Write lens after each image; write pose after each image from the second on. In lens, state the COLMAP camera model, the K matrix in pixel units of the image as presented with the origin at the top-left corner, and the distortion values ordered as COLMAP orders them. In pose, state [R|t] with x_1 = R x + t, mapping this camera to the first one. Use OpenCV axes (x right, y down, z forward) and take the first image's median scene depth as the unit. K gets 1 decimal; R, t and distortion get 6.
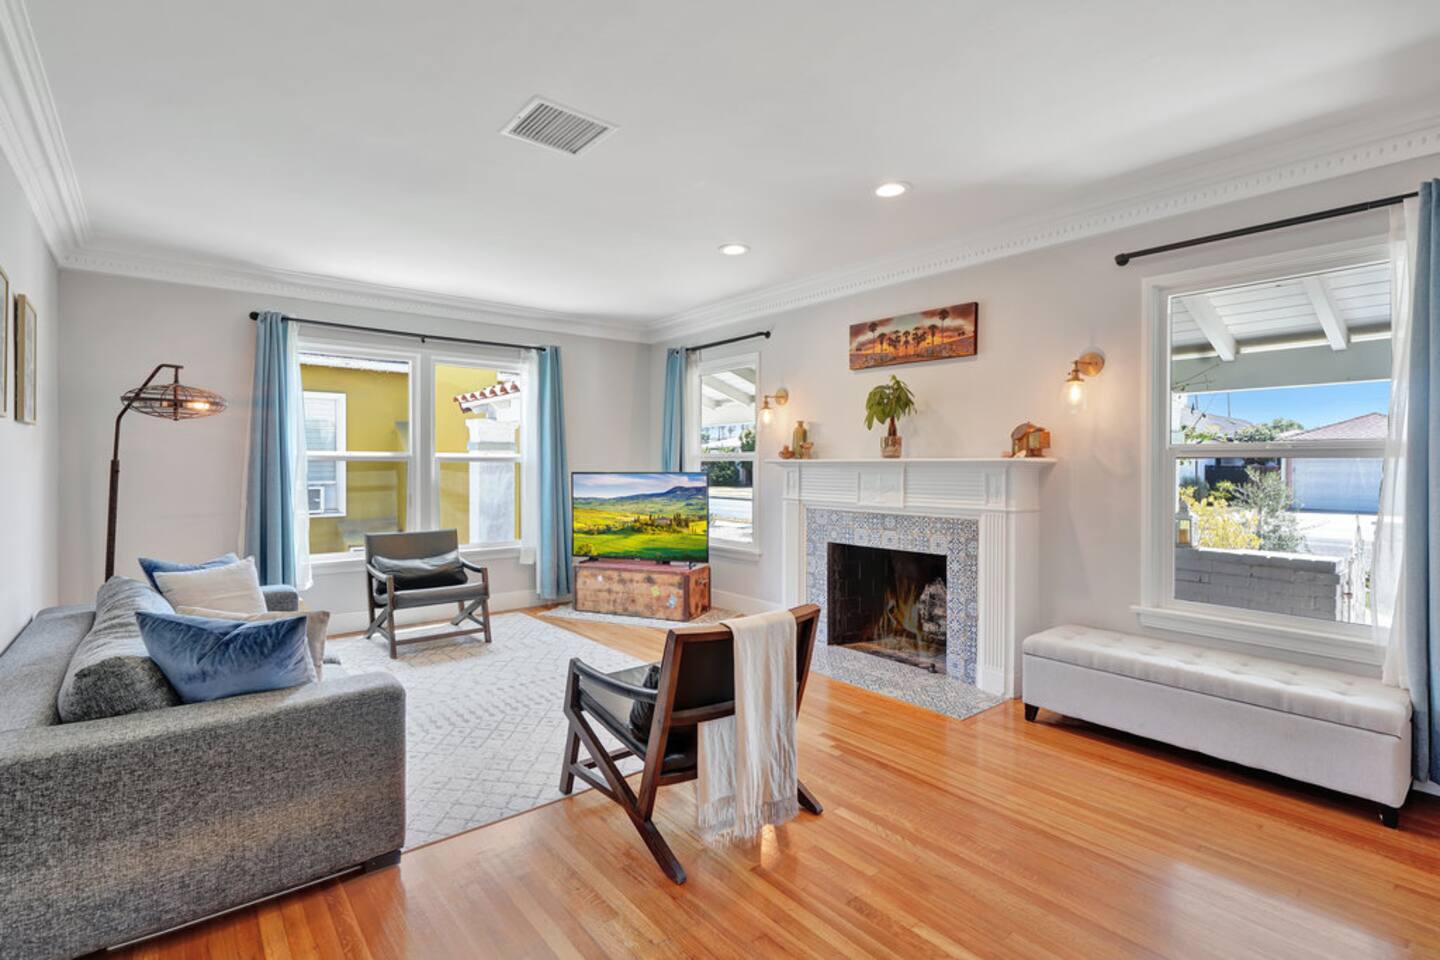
lens RADIAL K [[674.7, 0, 719.1], [0, 674.7, 474.1], [0, 0, 1]] dist [-0.000338, 0.000514]
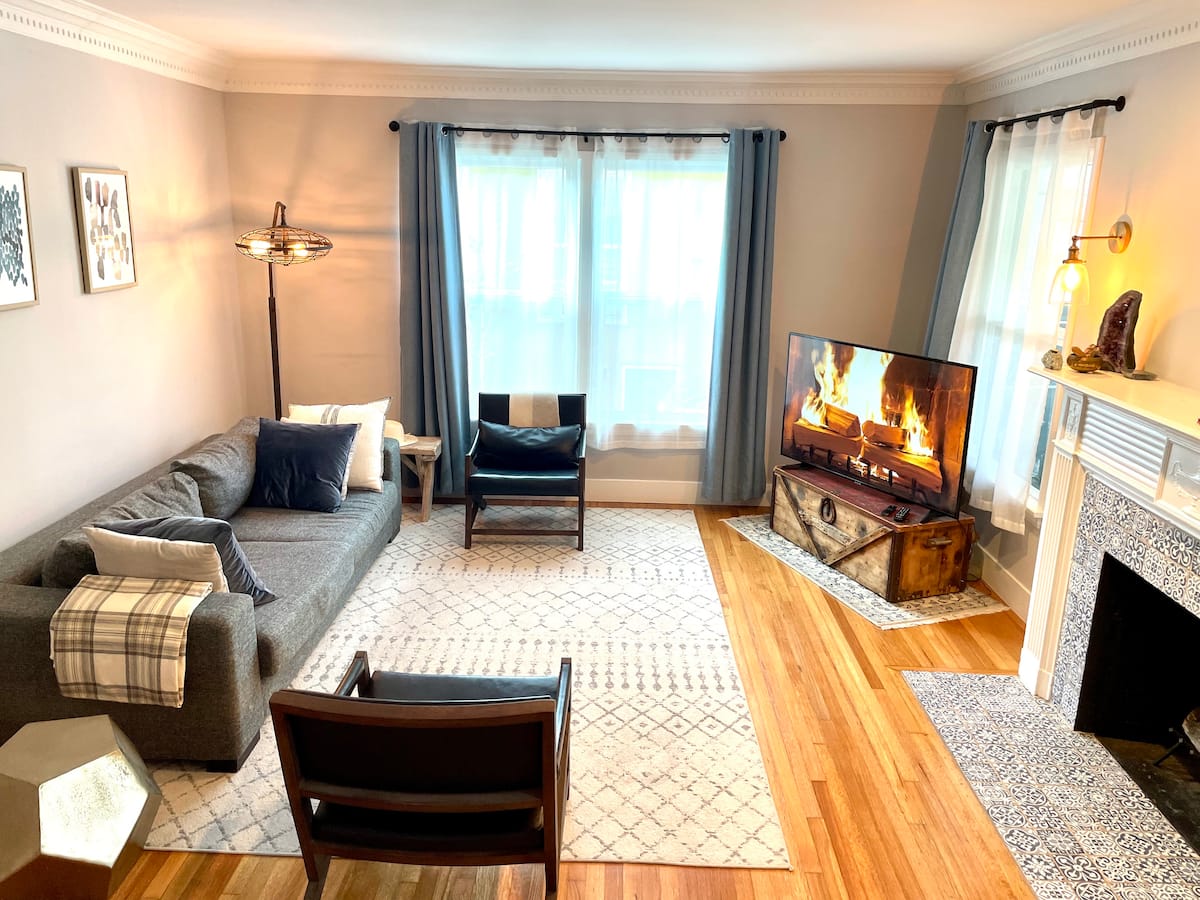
lens RADIAL K [[892.6, 0, 600.0], [0, 892.6, 450.0], [0, 0, 1]] dist [0.006920, -0.001529]
pose [[0.758421, 0.193293, -0.622443, 0.277138], [-0.034812, 0.965662, 0.257459, -0.134882], [0.650835, -0.173593, 0.739107, 0.256369]]
